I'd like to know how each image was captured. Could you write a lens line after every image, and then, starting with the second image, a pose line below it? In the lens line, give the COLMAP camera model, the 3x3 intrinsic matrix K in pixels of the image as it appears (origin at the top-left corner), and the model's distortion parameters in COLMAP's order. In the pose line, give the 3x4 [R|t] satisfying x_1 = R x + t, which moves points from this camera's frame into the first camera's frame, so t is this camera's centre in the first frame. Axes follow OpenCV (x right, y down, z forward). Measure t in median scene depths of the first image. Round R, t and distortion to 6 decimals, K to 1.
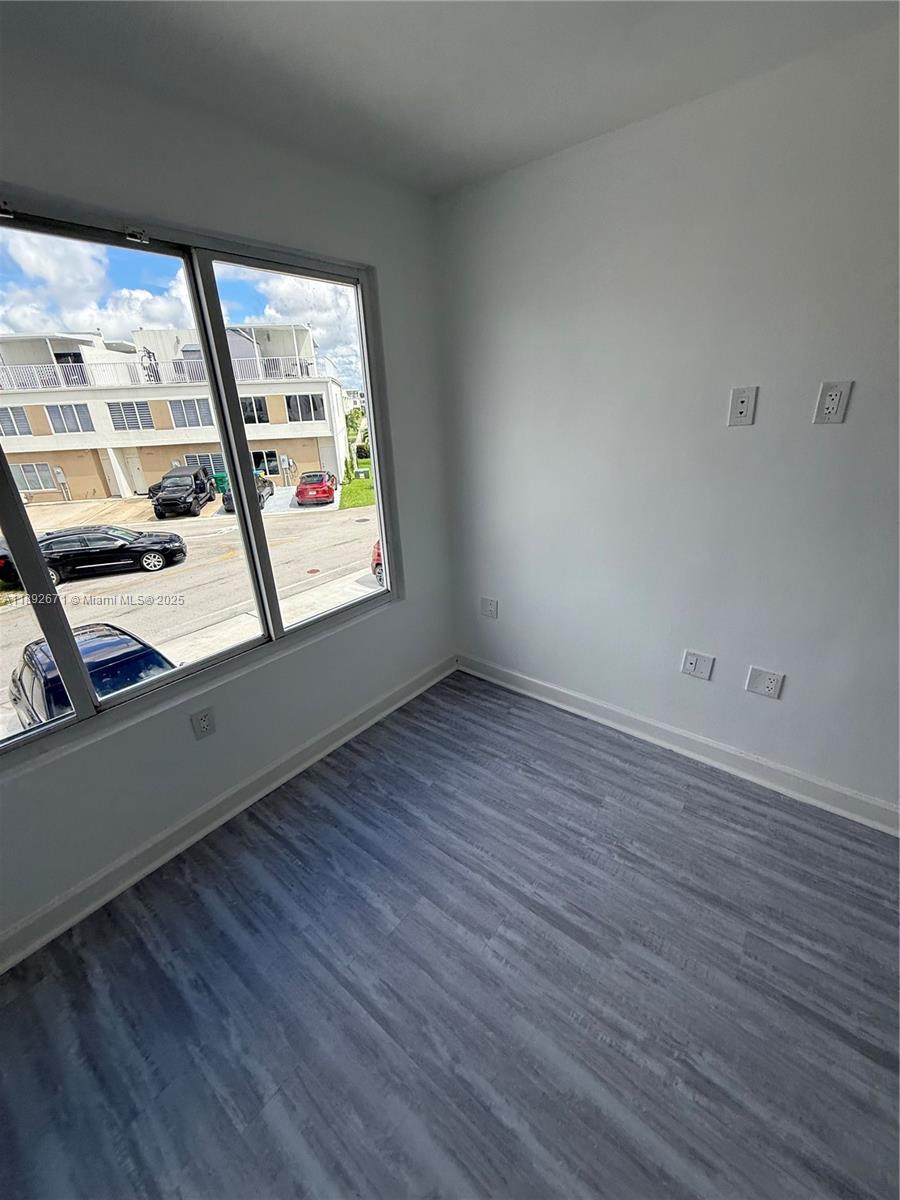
lens RADIAL K [[480.1, 0, 446.9], [0, 480.1, 596.9], [0, 0, 1]] dist [-0.001797, 0.000481]
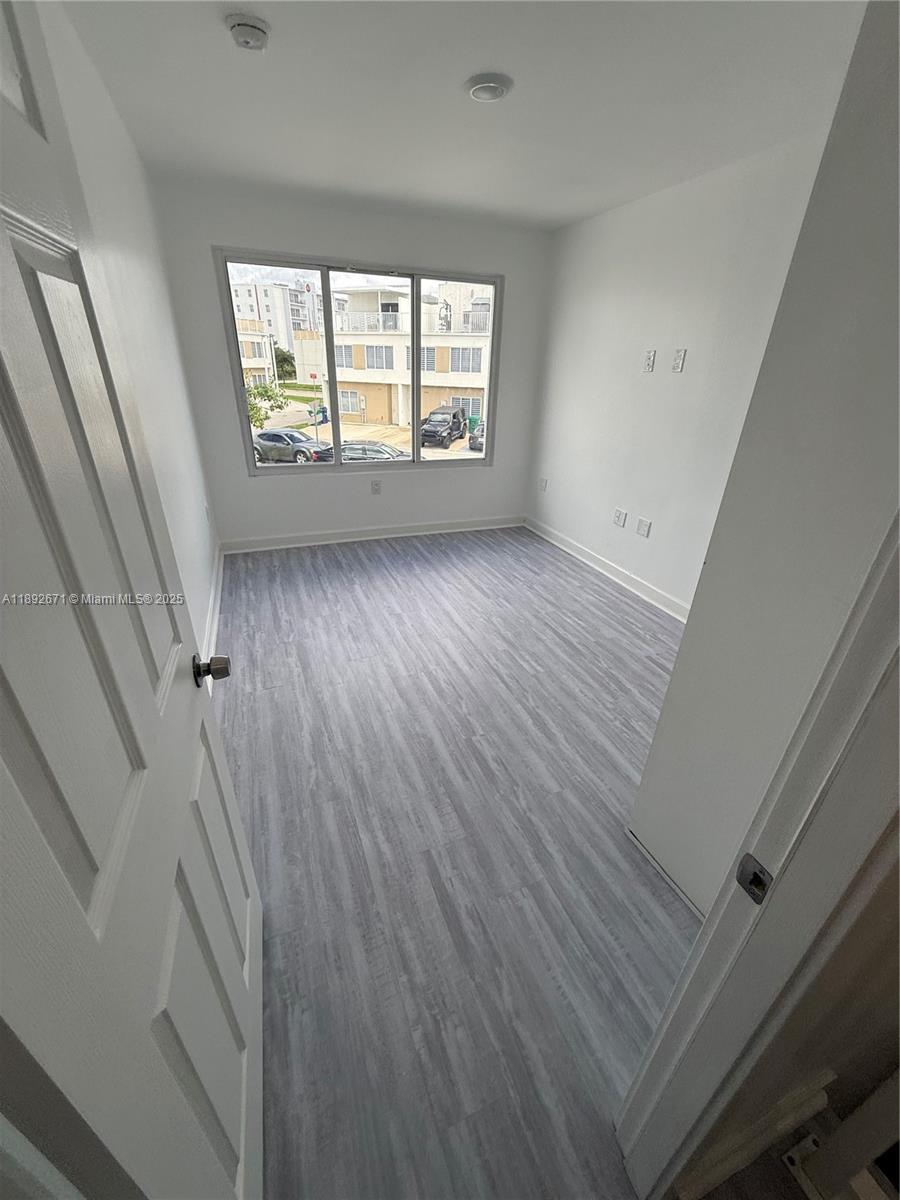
lens RADIAL K [[480.1, 0, 445.1], [0, 480.1, 596.6], [0, 0, 1]] dist [-0.001797, 0.000481]
pose [[0.866036, 0.276735, -0.416413, 0.818674], [-0.245347, 0.960904, 0.128326, 0.365516], [0.435645, -0.008969, 0.900074, -0.863016]]
